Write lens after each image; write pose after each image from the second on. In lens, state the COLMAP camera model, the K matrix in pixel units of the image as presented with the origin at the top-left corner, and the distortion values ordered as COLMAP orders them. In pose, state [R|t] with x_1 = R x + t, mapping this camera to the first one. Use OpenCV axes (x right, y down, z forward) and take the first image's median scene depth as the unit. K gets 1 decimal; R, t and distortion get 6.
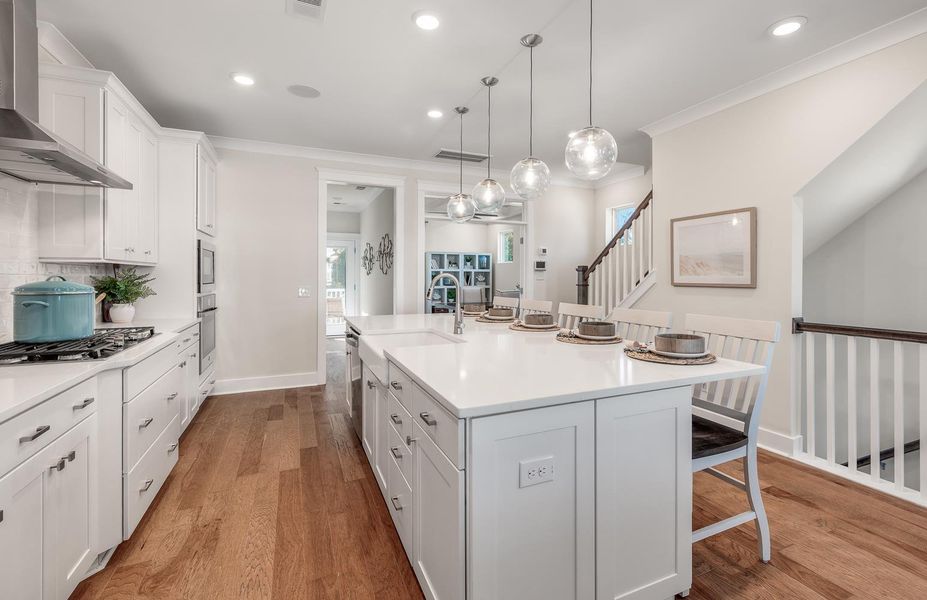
lens RADIAL K [[416.4, 0, 474.9], [0, 416.4, 275.5], [0, 0, 1]] dist [-0.001891, -0.000317]
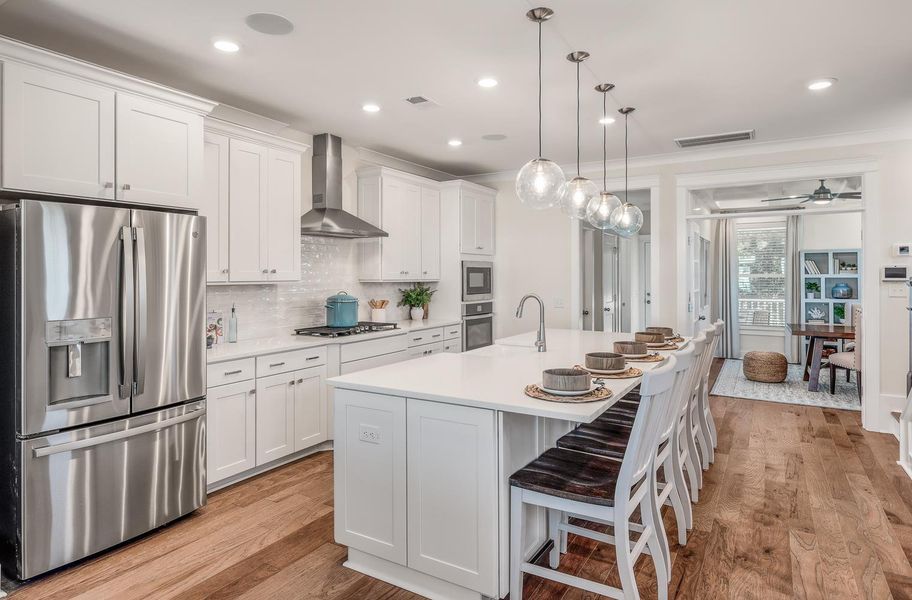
lens RADIAL K [[515.5, 0, 468.8], [0, 515.5, 272.3], [0, 0, 1]] dist [-0.001039, -0.001265]
pose [[0.584891, -0.009338, -0.811058, 0.269831], [0.004306, 0.999955, -0.008407, -0.014883], [0.811101, 0.001425, 0.584905, 0.026778]]
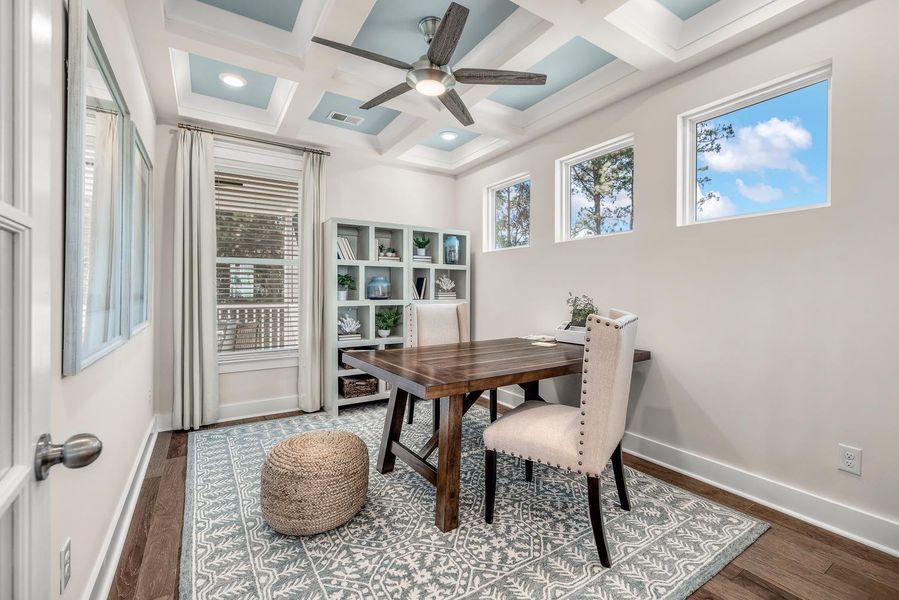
lens RADIAL K [[387.3, 0, 451.2], [0, 387.3, 291.4], [0, 0, 1]] dist [0.001043, 0.000144]
pose [[0.988901, -0.001234, 0.148568, -0.049022], [0.000613, 0.999991, 0.004226, 0.014280], [-0.148572, -0.004088, 0.988893, 0.597417]]
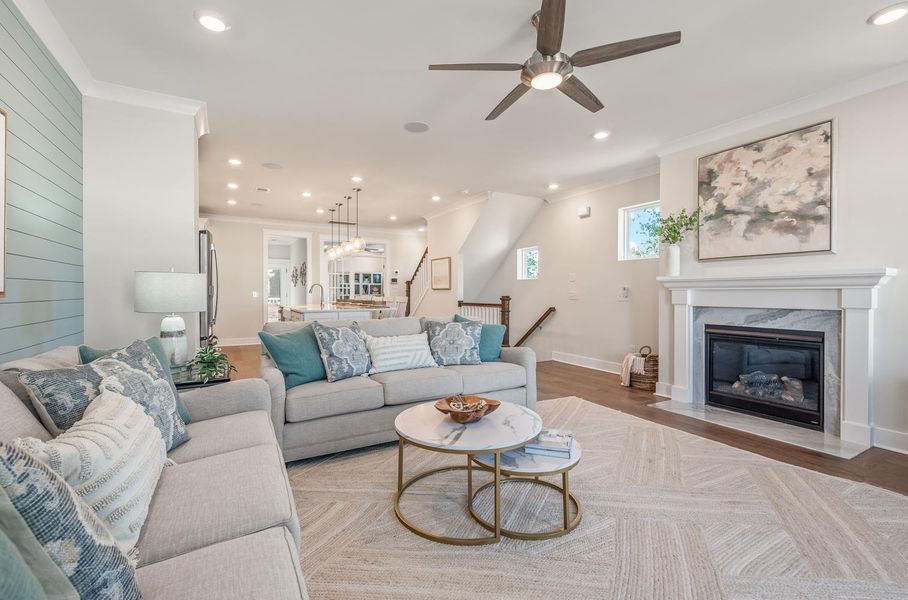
lens RADIAL K [[399.5, 0, 457.7], [0, 399.5, 296.7], [0, 0, 1]] dist [0.001886, 0.000201]
pose [[0.993926, -0.002487, 0.110021, 0.158969], [0.000958, 0.999902, 0.013951, 0.013698], [-0.110045, -0.013761, 0.993831, -0.477807]]
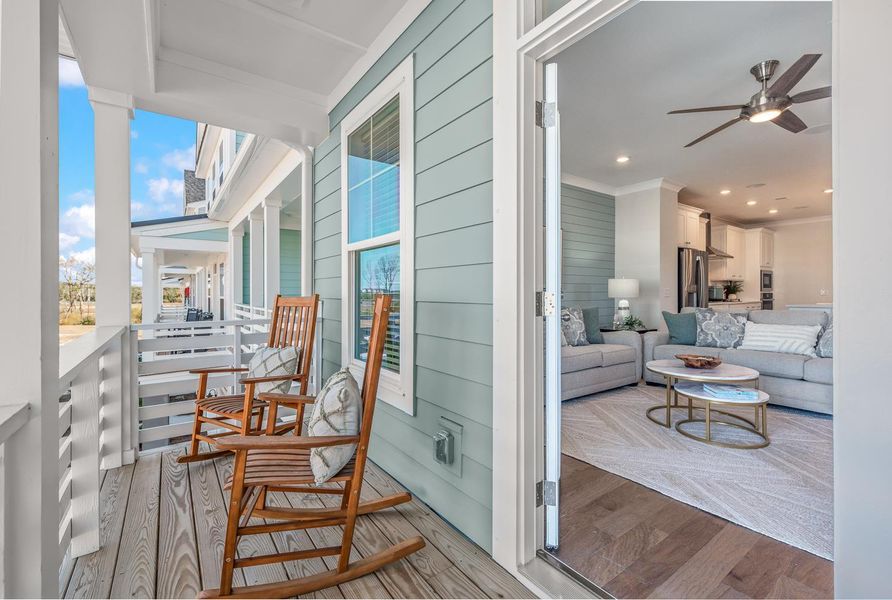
lens RADIAL K [[386.7, 0, 446.3], [0, 386.7, 296.6], [0, 0, 1]] dist [0.000858, 0.000069]
pose [[0.201059, 0.007100, -0.979553, 0.505252], [0.001491, 0.999970, 0.007554, 0.022079], [0.979578, -0.002979, 0.201042, -0.543002]]
